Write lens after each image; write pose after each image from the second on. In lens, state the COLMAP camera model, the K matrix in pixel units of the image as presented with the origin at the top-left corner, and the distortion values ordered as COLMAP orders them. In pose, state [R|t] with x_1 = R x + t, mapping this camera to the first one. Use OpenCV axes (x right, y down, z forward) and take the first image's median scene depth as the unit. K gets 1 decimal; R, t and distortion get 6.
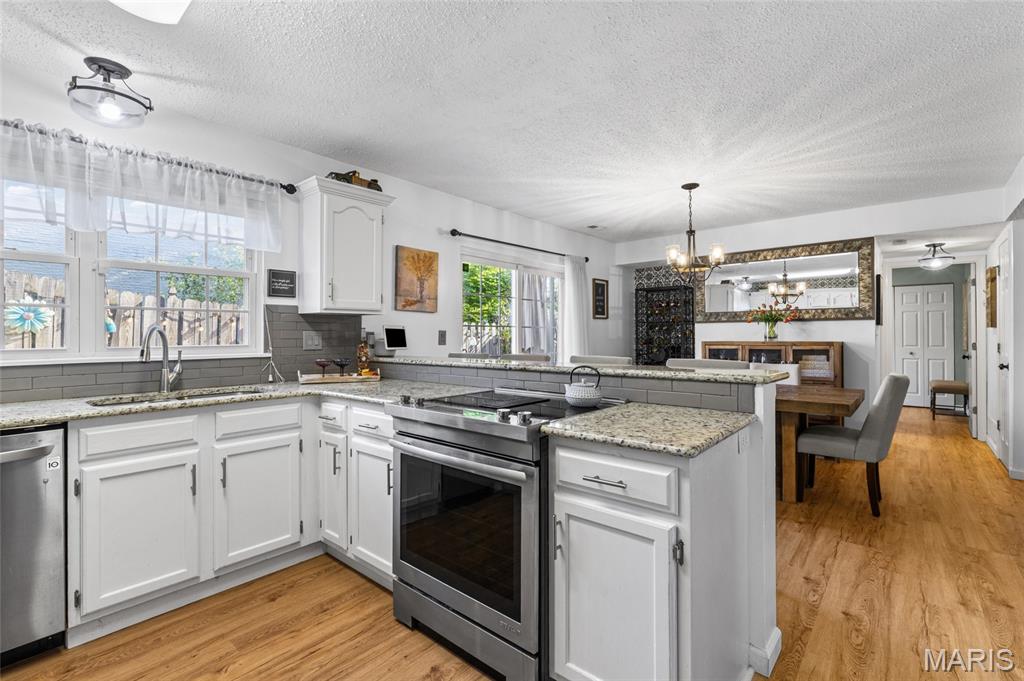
lens RADIAL K [[464.0, 0, 494.1], [0, 464.0, 336.1], [0, 0, 1]] dist [-0.003820, -0.000122]
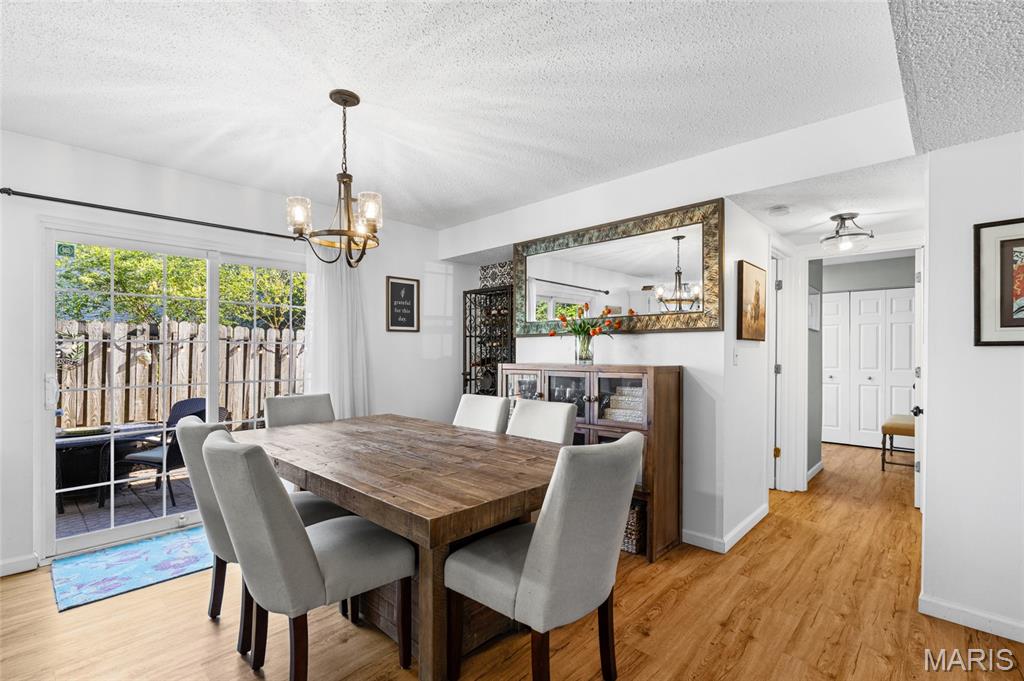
lens RADIAL K [[464.0, 0, 505.8], [0, 464.0, 349.0], [0, 0, 1]] dist [-0.003820, -0.000122]
pose [[0.999401, 0.001847, -0.034544, 0.889498], [-0.002182, 0.999951, -0.009671, -0.006912], [0.034524, 0.009741, 0.999356, 0.593304]]
